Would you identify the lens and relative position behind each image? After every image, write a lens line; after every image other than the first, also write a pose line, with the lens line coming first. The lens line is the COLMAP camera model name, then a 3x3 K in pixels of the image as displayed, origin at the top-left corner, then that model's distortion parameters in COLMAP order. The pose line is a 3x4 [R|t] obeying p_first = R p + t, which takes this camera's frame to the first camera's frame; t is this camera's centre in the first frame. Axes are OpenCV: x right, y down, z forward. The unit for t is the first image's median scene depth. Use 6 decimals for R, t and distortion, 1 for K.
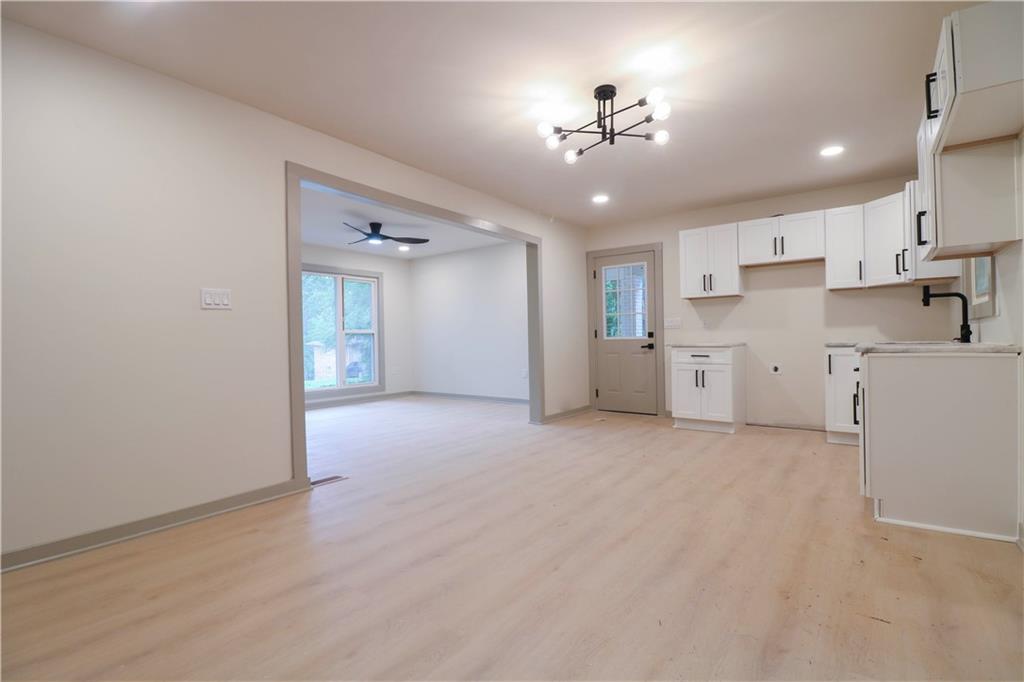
lens RADIAL K [[478.6, 0, 508.9], [0, 478.6, 340.2], [0, 0, 1]] dist [-0.007276, -0.005318]
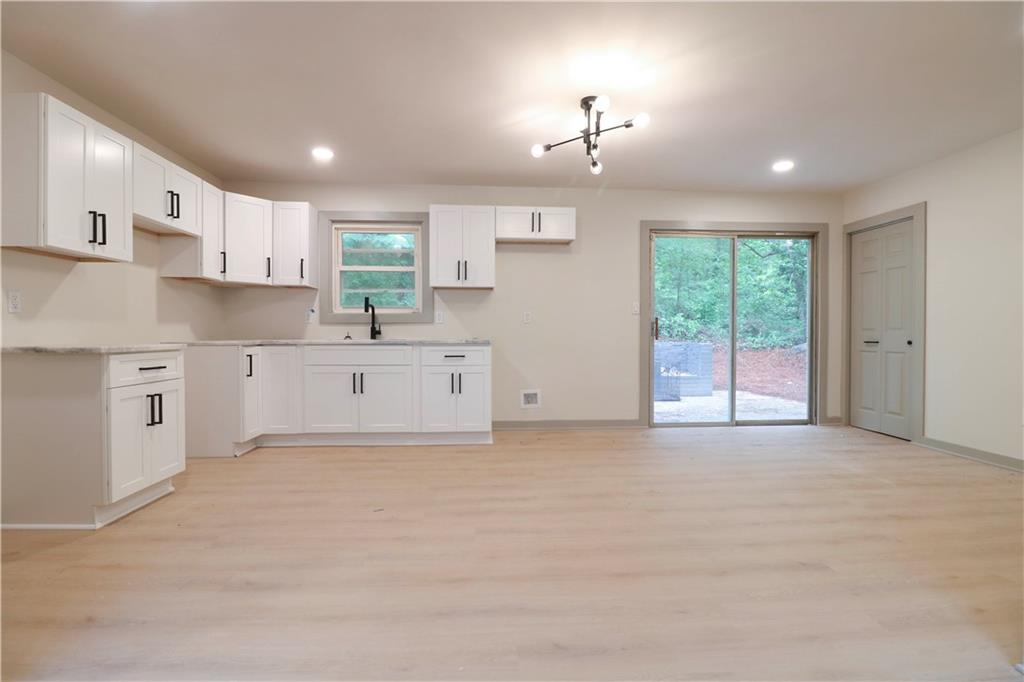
lens RADIAL K [[478.6, 0, 513.5], [0, 478.6, 337.9], [0, 0, 1]] dist [-0.007276, -0.005318]
pose [[-0.660604, 0.005952, 0.750711, -0.285759], [0.011476, 0.999932, 0.002171, 0.002002], [-0.750647, 0.010050, -0.660627, 1.081322]]
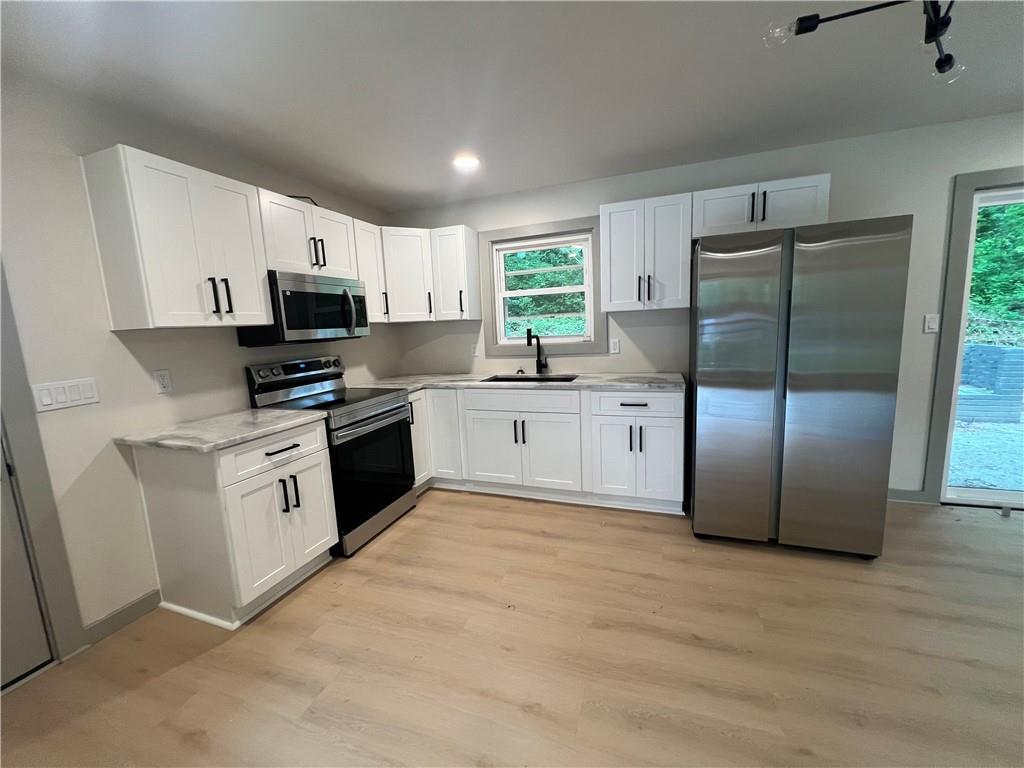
lens RADIAL K [[409.0, 0, 507.3], [0, 409.0, 382.0], [0, 0, 1]] dist [-0.000334, -0.000129]
pose [[-0.288607, -0.106440, 0.951513, -0.059080], [0.054497, 0.990364, 0.127316, -0.078647], [-0.955896, 0.088598, -0.280025, 0.918484]]
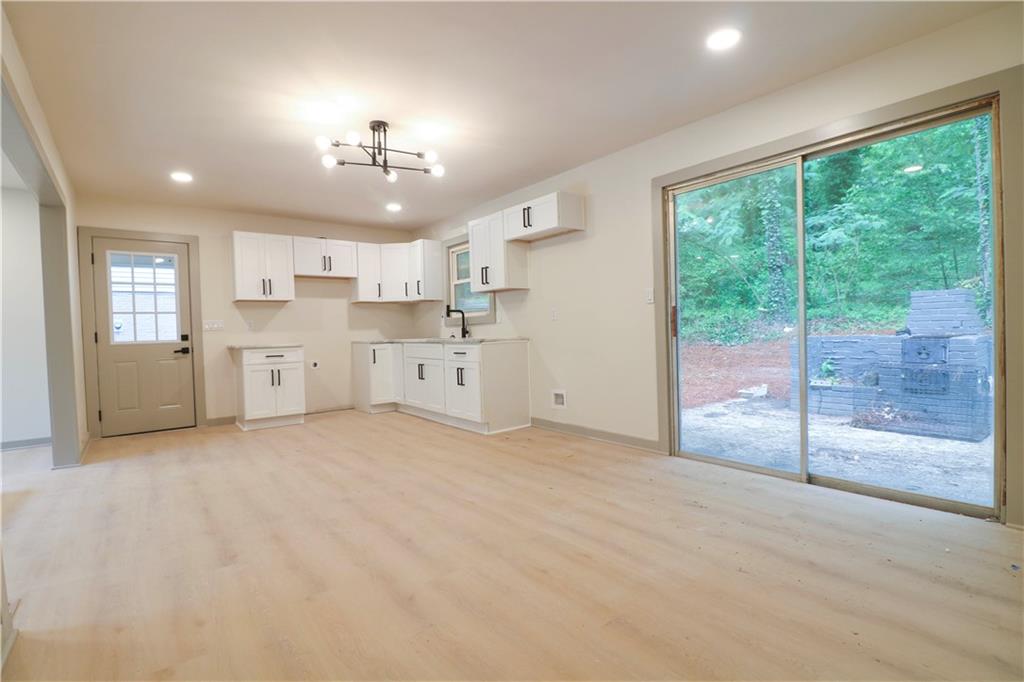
lens RADIAL K [[478.6, 0, 513.6], [0, 478.6, 342.6], [0, 0, 1]] dist [-0.007276, -0.005318]
pose [[0.247229, -0.017509, 0.968799, -0.506333], [0.027612, 0.999558, 0.011018, 0.005877], [-0.968563, 0.024027, 0.247603, 0.233948]]
